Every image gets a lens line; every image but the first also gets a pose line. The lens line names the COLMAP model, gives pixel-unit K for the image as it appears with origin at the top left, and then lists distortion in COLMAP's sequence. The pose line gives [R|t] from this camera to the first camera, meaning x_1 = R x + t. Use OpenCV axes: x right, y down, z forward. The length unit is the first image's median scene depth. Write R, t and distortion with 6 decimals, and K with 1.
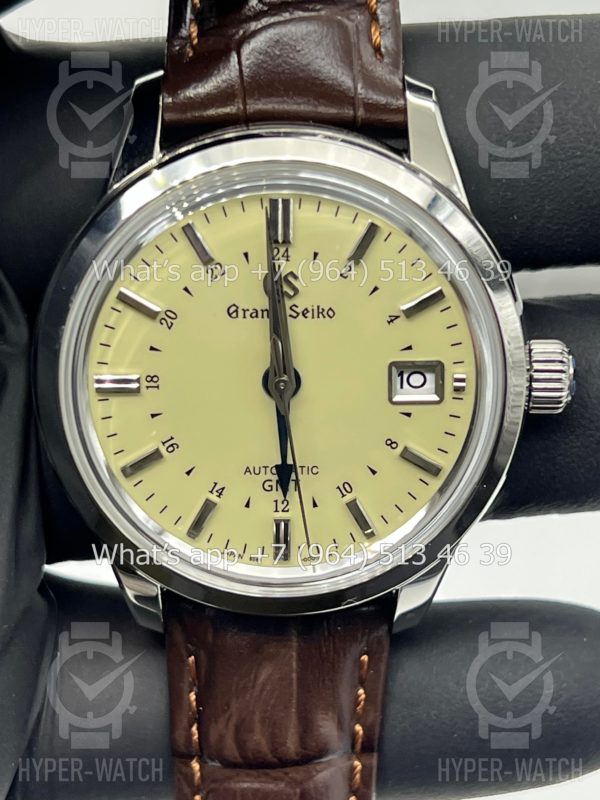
lens RADIAL K [[1922.7, 0, 296.6], [0, 1922.7, 413.6], [0, 0, 1]] dist [0.345528, 0.000000]
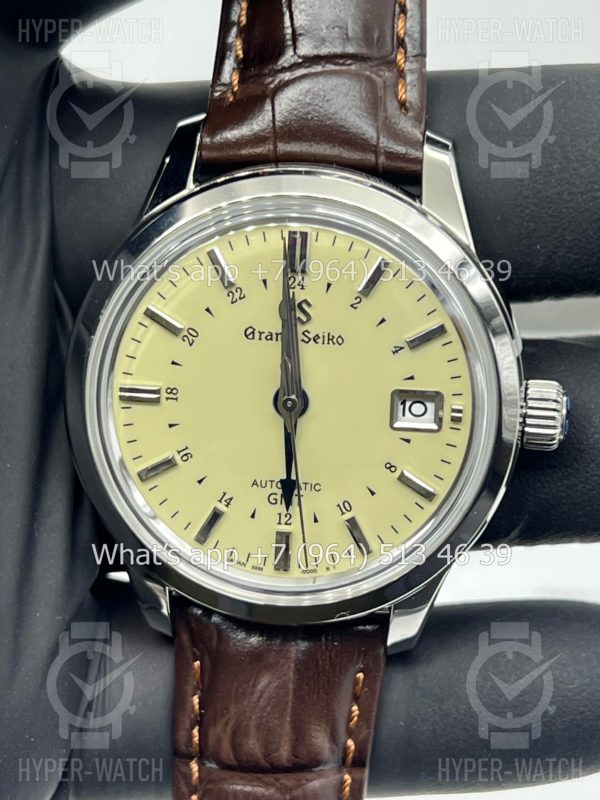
lens RADIAL K [[1922.7, 0, 296.4], [0, 1922.7, 401.7], [0, 0, 1]] dist [0.345528, 0.000000]
pose [[0.994088, 0.064826, -0.087104, 0.088278], [-0.071321, 0.994731, -0.073648, 0.061969], [0.081870, 0.079425, 0.993473, -0.066012]]
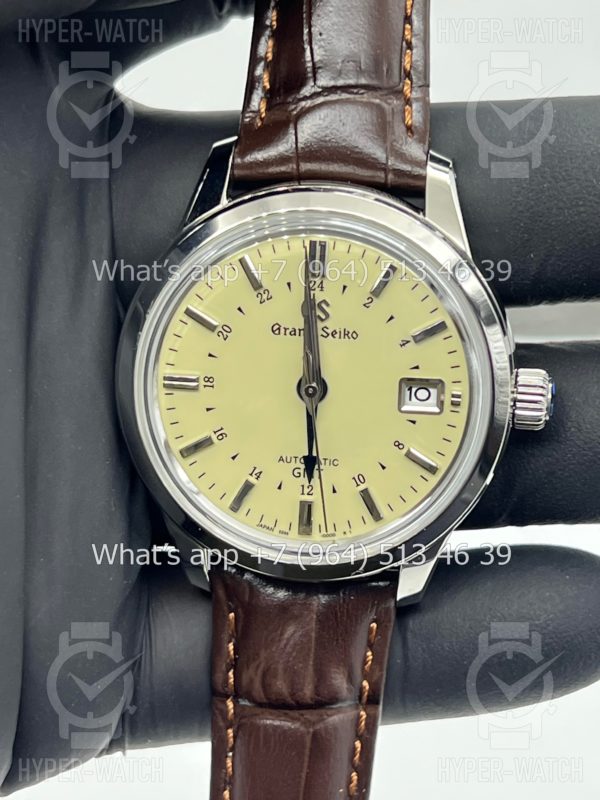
lens RADIAL K [[1922.7, 0, 305.2], [0, 1922.7, 396.3], [0, 0, 1]] dist [0.345528, 0.000000]
pose [[0.993321, 0.063001, -0.096663, 0.106980], [-0.068289, 0.996288, -0.052410, 0.053269], [0.093002, 0.058661, 0.993936, -0.227039]]
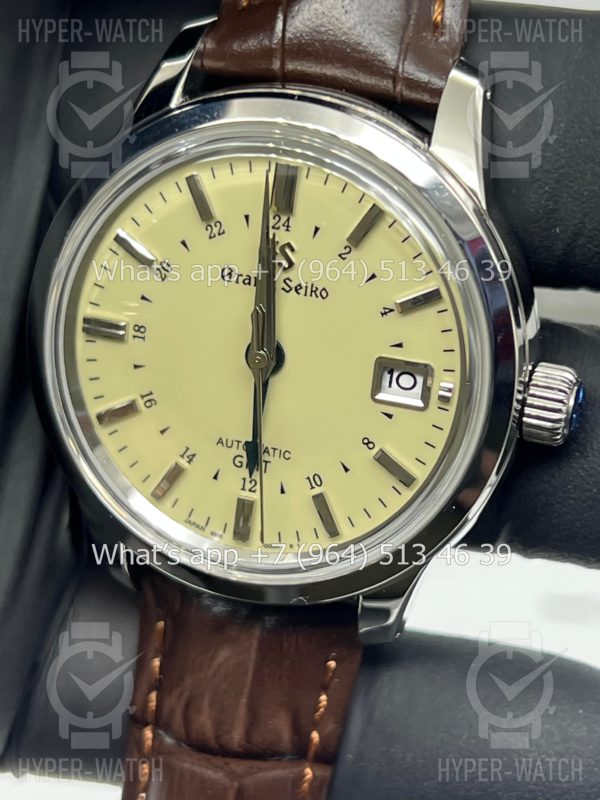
lens RADIAL K [[1922.7, 0, 294.8], [0, 1922.7, 404.7], [0, 0, 1]] dist [0.345528, 0.000000]
pose [[0.944064, 0.188073, -0.270873, 0.266397], [-0.187278, 0.981878, 0.029028, -0.023258], [0.271424, 0.023325, 0.962177, 0.090115]]
